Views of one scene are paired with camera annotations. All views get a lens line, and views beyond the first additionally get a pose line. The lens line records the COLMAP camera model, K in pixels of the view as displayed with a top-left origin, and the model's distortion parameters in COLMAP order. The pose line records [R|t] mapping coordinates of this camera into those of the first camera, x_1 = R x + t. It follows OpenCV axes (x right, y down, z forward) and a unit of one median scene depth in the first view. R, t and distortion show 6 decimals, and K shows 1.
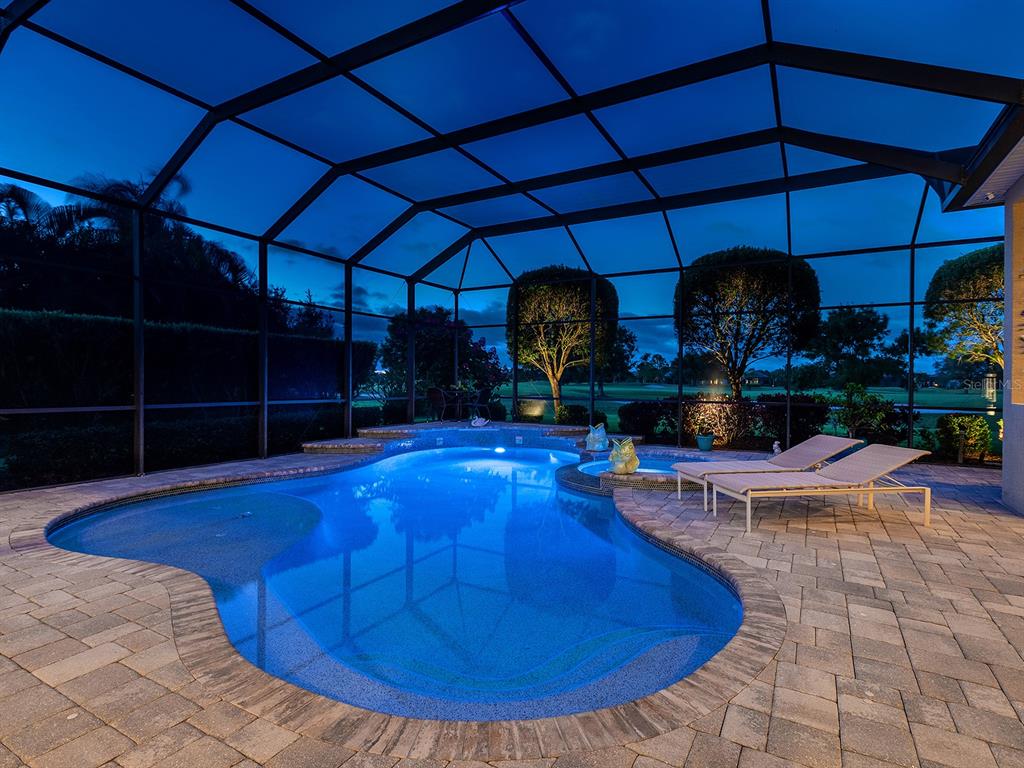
lens RADIAL K [[518.7, 0, 530.5], [0, 518.7, 386.4], [0, 0, 1]] dist [0.001263, 0.003086]
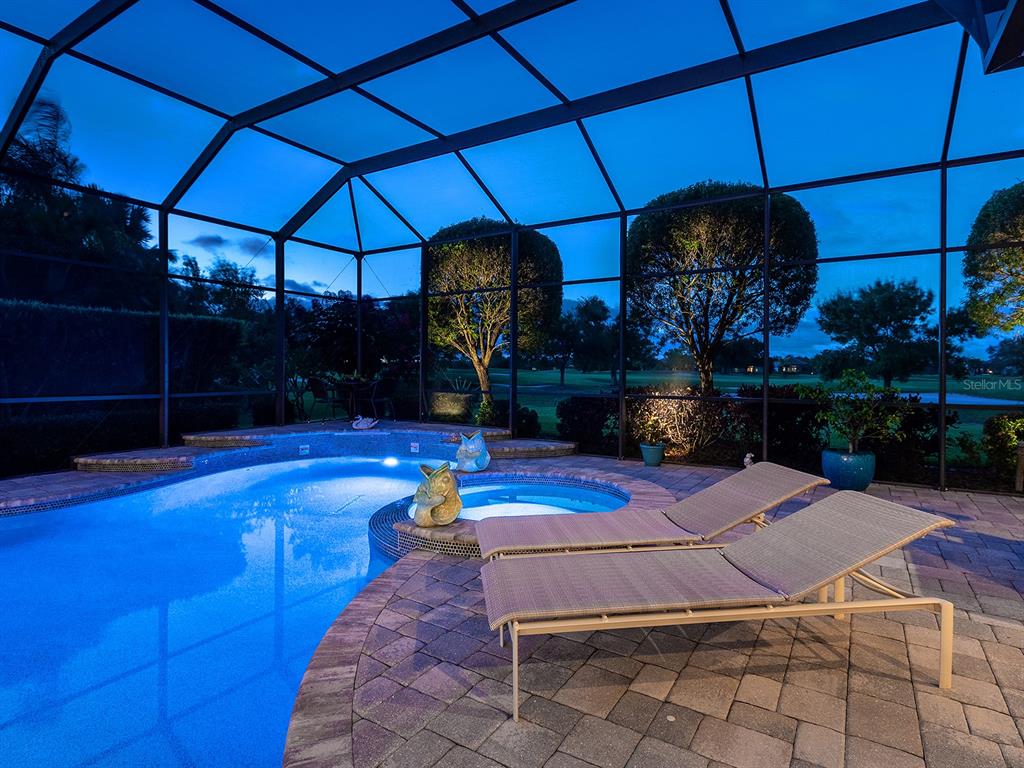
lens RADIAL K [[540.7, 0, 538.8], [0, 540.7, 372.9], [0, 0, 1]] dist [0.001305, 0.000271]
pose [[0.999459, -0.003945, -0.032665, 0.213518], [0.003823, 0.999986, -0.003776, -0.000942], [0.032679, 0.003649, 0.999459, 0.260703]]
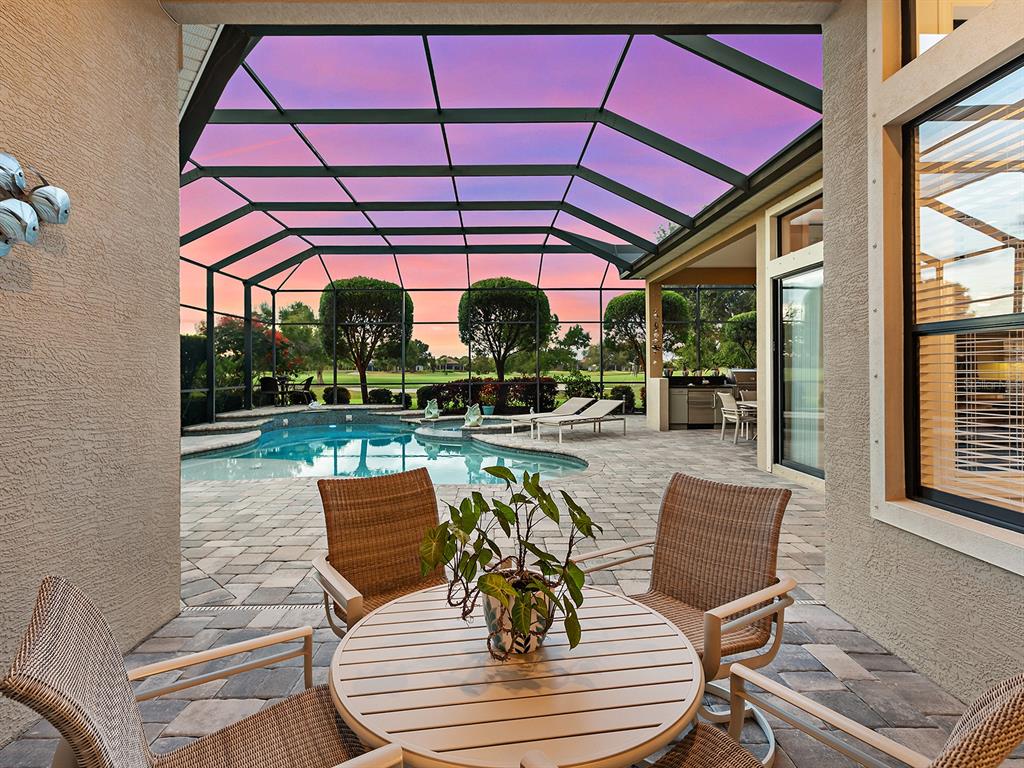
lens RADIAL K [[530.3, 0, 495.7], [0, 530.3, 365.2], [0, 0, 1]] dist [-0.000472, -0.000087]
pose [[0.876340, -0.008225, 0.481623, -0.377349], [0.015555, 0.999816, -0.011228, -0.003128], [-0.481442, 0.017331, 0.876306, -0.333699]]
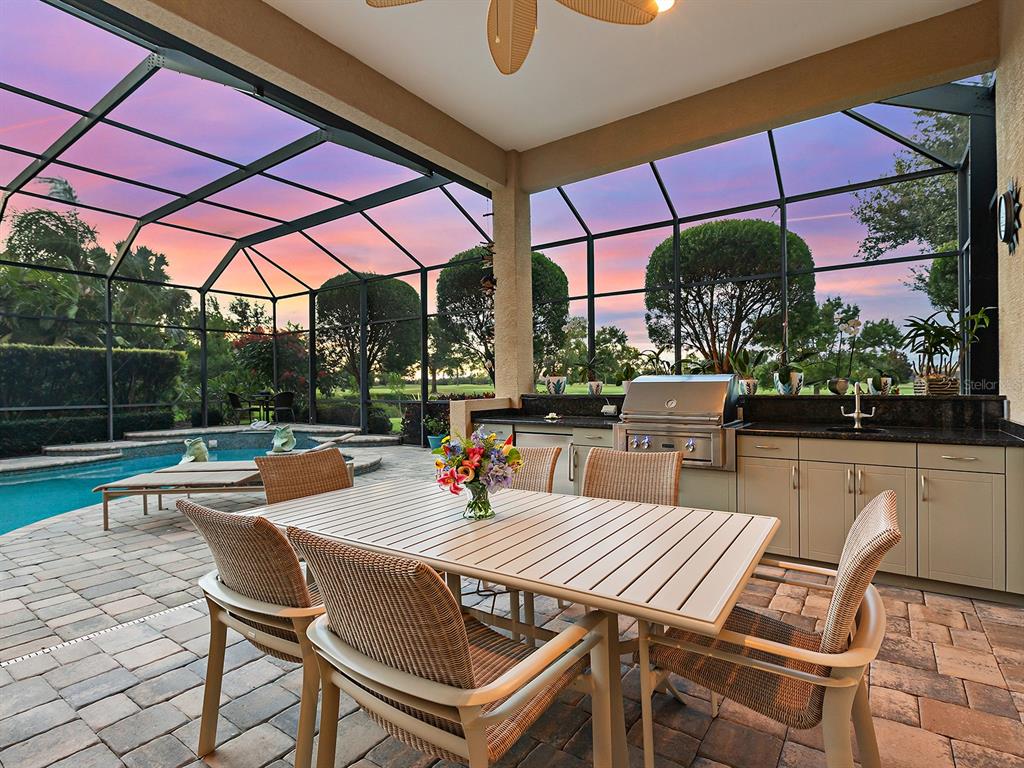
lens RADIAL K [[511.3, 0, 512.0], [0, 511.3, 384.0], [0, 0, 1]] dist [0.006416, 0.000316]
pose [[0.994051, -0.019371, -0.107175, 0.610044], [0.018199, 0.999764, -0.011902, 0.009414], [0.107380, 0.009881, 0.994169, 0.038091]]
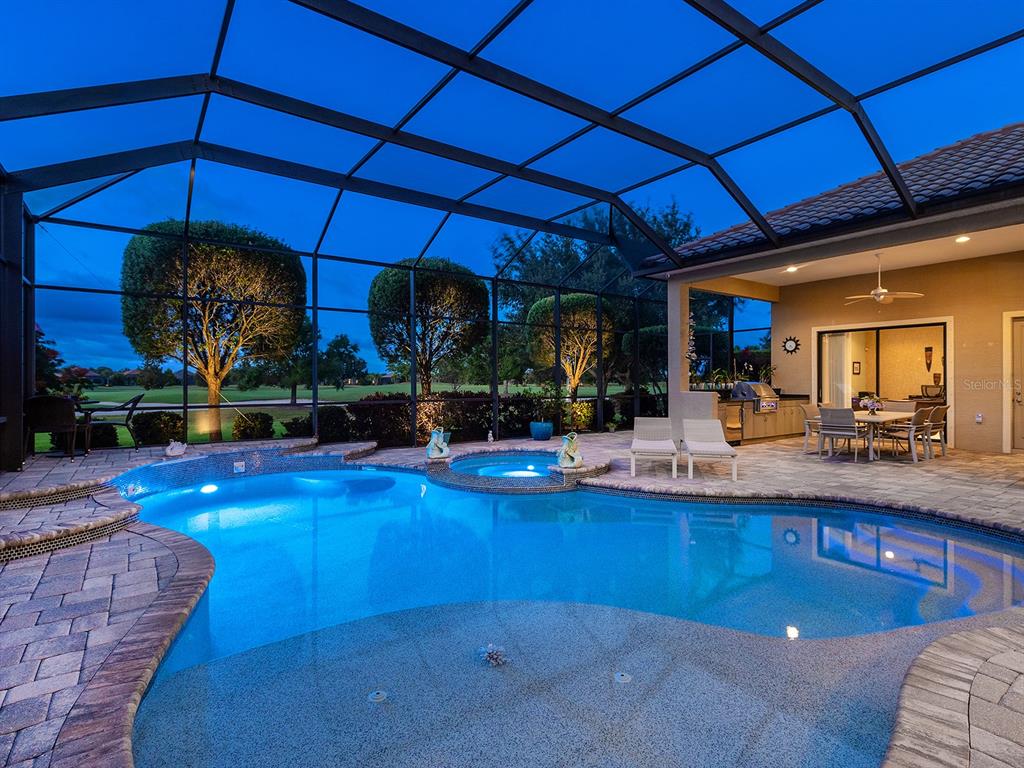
lens RADIAL K [[511.3, 0, 512.0], [0, 511.3, 384.0], [0, 0, 1]] dist [0.006416, 0.000316]
pose [[0.441923, -0.010572, 0.896990, -0.554697], [0.013594, 0.999895, 0.005088, -0.007680], [-0.896950, 0.009946, 0.442021, 0.427506]]
